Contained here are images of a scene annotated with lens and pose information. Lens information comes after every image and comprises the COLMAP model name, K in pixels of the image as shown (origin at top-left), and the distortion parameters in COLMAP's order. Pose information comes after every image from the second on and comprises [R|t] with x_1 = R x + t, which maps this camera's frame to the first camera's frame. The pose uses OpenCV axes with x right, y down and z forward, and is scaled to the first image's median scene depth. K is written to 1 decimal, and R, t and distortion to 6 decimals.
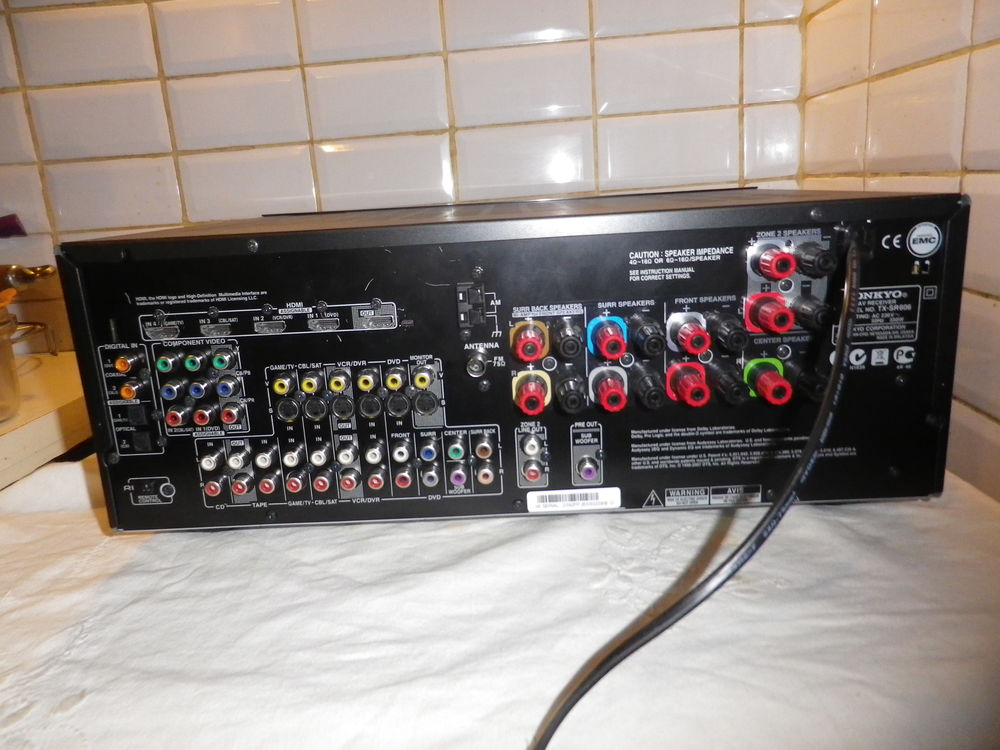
lens RADIAL K [[751.7, 0, 506.9], [0, 751.7, 373.0], [0, 0, 1]] dist [0.027398, -0.005316]
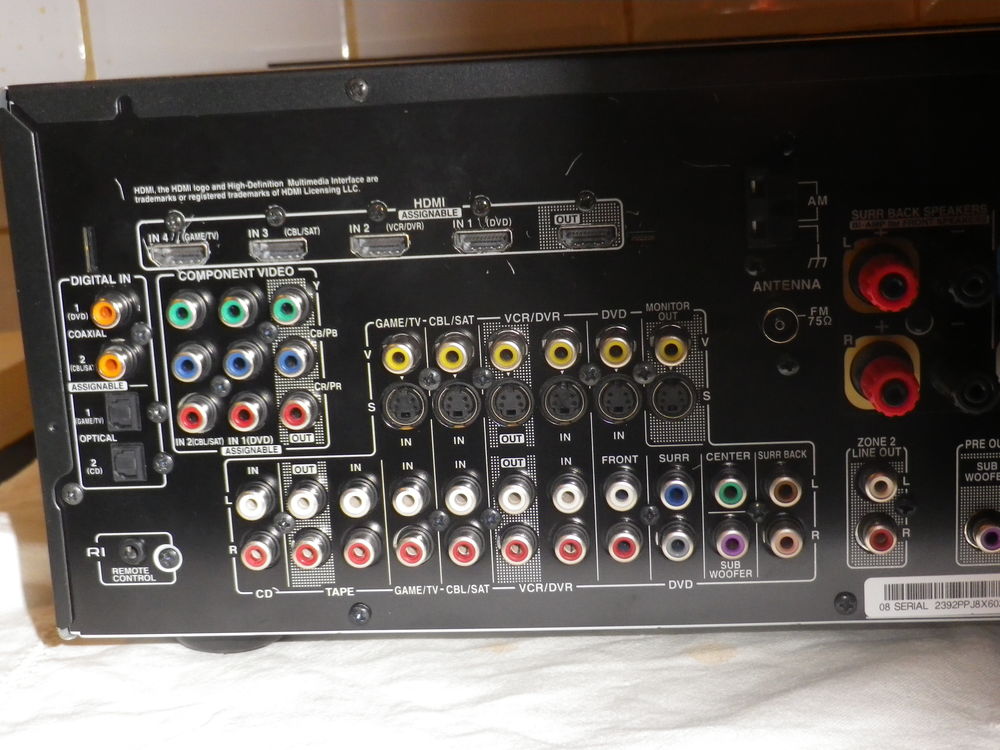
lens RADIAL K [[1714.8, 0, 503.4], [0, 1714.8, 377.8], [0, 0, 1]] dist [-0.031718, 0.000000]
pose [[0.997486, 0.014353, -0.069392, -0.141166], [-0.016506, 0.999397, -0.030555, 0.064539], [0.068912, 0.031624, 0.997121, -0.174432]]
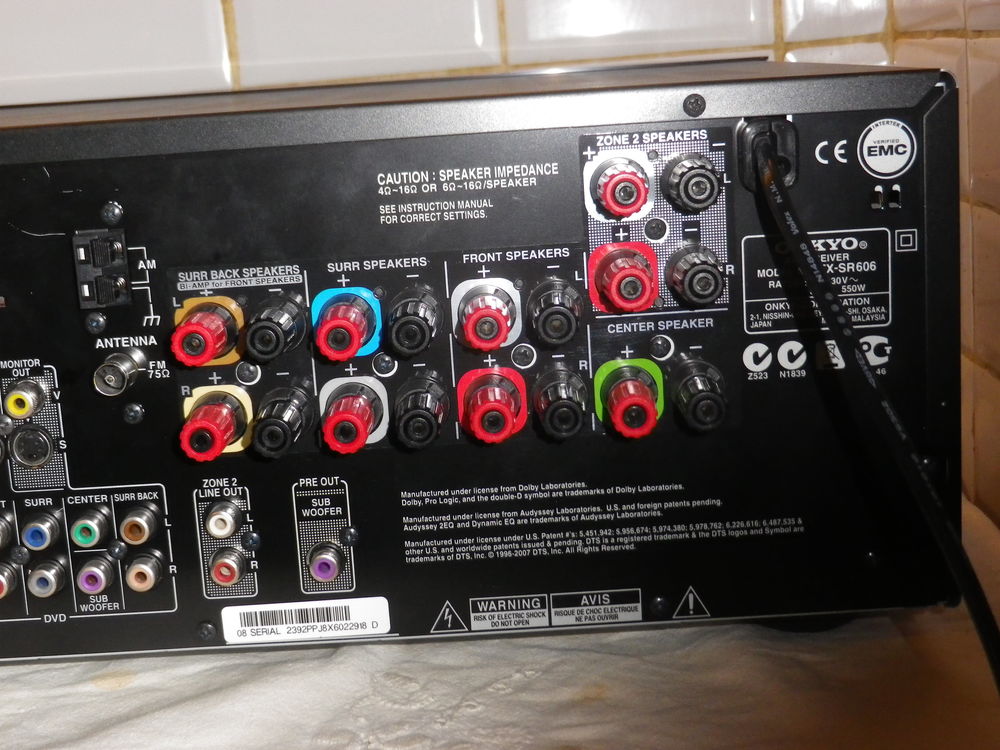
lens RADIAL K [[1607.7, 0, 499.2], [0, 1607.7, 369.7], [0, 0, 1]] dist [-0.012382, 0.000000]
pose [[0.999953, -0.009704, -0.000064, 0.238978], [0.009689, 0.998704, -0.049965, 0.046148], [0.000549, 0.049962, 0.998751, -0.192985]]
